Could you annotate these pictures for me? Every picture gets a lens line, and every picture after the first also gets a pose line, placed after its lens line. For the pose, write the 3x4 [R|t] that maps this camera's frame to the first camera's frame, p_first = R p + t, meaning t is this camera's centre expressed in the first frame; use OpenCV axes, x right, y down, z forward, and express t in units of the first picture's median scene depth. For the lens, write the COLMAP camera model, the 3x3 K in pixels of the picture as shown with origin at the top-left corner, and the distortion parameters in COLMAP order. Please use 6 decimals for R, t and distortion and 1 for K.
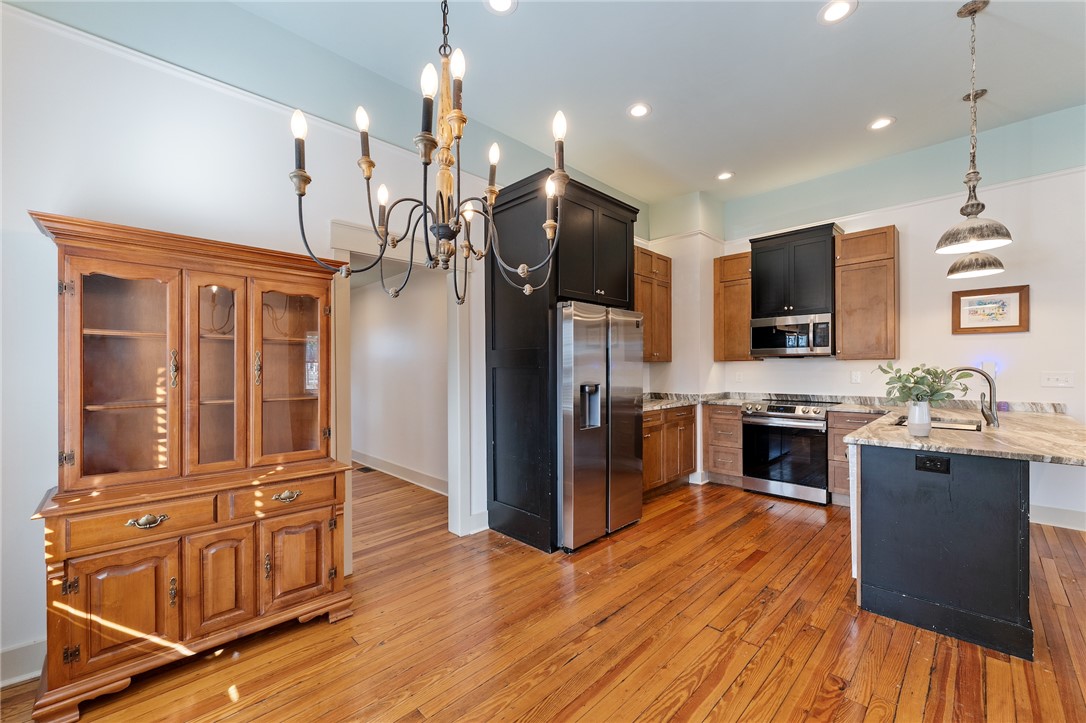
lens RADIAL K [[436.0, 0, 544.2], [0, 436.0, 366.4], [0, 0, 1]] dist [0.001158, 0.000097]
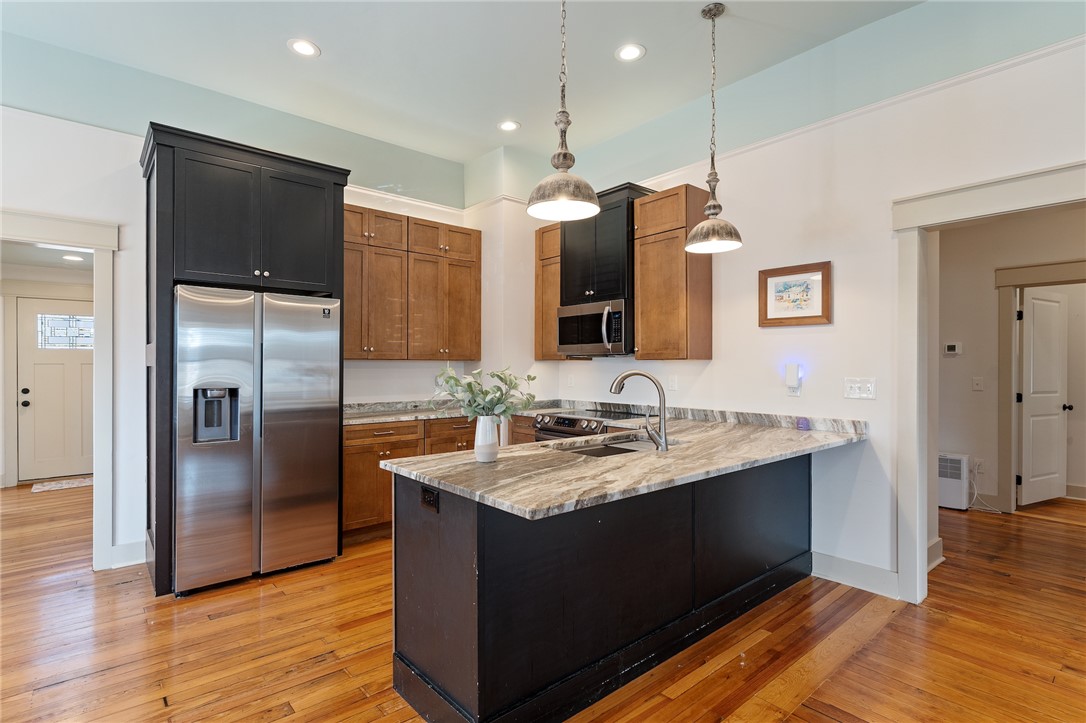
lens RADIAL K [[531.6, 0, 542.0], [0, 531.6, 361.2], [0, 0, 1]] dist [0.002382, -0.000274]
pose [[0.996951, 0.007958, -0.077617, 0.640230], [-0.008502, 0.999942, -0.006685, -0.005551], [0.077560, 0.007325, 0.996961, 0.053902]]
